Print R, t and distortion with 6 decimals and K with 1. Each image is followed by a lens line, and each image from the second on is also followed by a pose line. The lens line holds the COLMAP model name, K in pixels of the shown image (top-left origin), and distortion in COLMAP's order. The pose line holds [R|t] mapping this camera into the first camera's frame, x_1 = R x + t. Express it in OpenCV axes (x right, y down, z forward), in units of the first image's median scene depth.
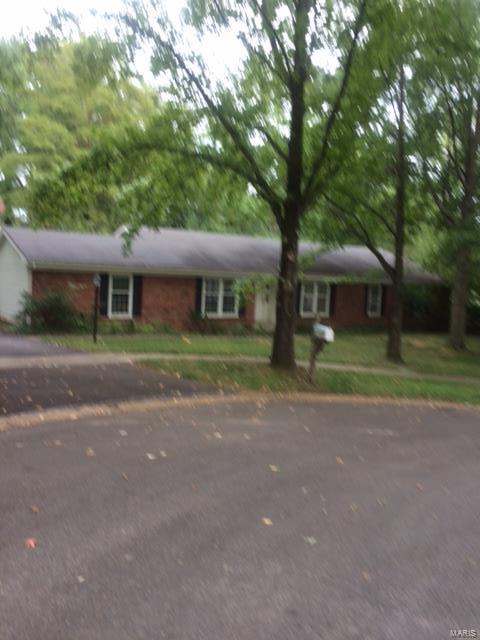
lens RADIAL K [[581.6, 0, 240.0], [0, 581.6, 320.0], [0, 0, 1]] dist [0.097445, -0.133421]
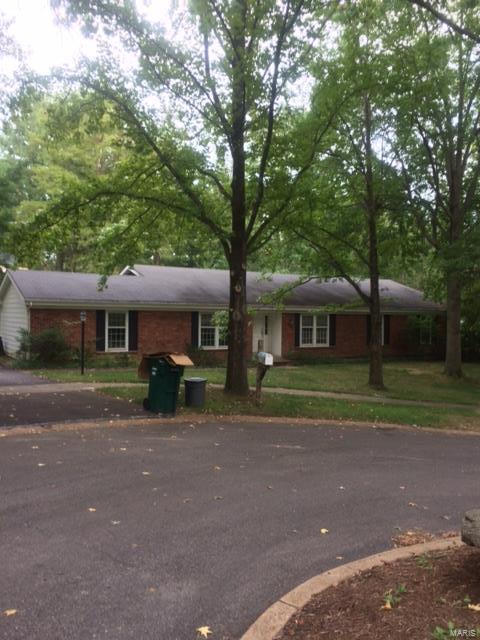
lens RADIAL K [[592.7, 0, 241.4], [0, 592.7, 332.2], [0, 0, 1]] dist [0.098918, -0.131185]
pose [[0.996862, -0.023637, -0.075551, 0.112705], [0.020764, 0.999040, -0.038581, 0.007731], [0.076391, 0.036891, 0.996395, -0.053461]]
